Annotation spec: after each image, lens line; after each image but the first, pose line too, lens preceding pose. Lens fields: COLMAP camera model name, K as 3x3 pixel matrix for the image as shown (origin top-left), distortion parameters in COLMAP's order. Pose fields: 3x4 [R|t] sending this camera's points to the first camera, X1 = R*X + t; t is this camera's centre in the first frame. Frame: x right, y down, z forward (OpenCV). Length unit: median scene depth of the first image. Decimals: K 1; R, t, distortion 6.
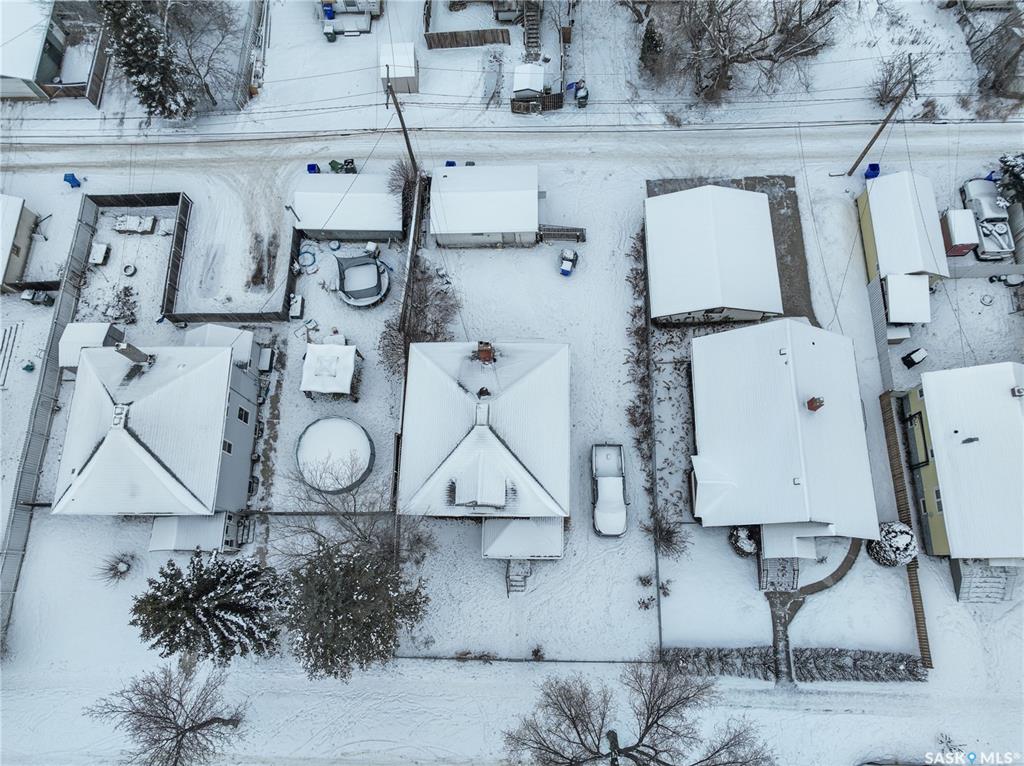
lens RADIAL K [[726.4, 0, 512.0], [0, 726.4, 383.0], [0, 0, 1]] dist [0.001781, 0.005997]
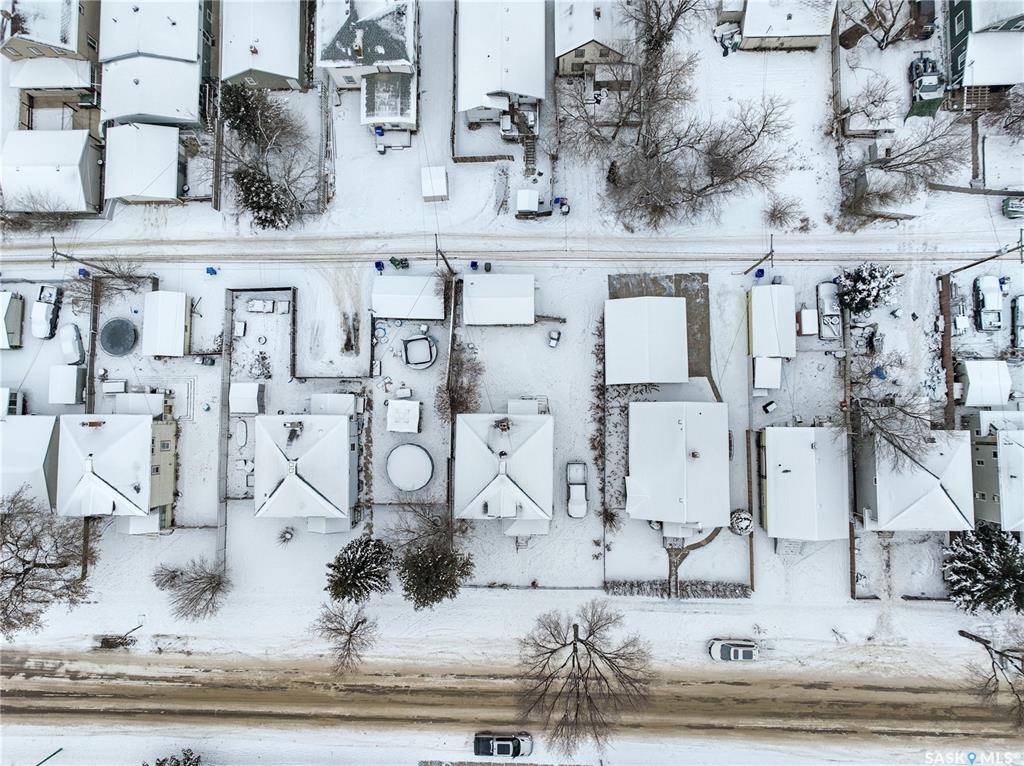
lens RADIAL K [[726.4, 0, 512.0], [0, 726.4, 383.0], [0, 0, 1]] dist [0.001781, 0.005997]
pose [[0.999943, -0.009830, 0.004193, -0.018836], [0.008526, 0.970326, 0.241649, -0.458306], [-0.006444, -0.241599, 0.970355, -0.513390]]
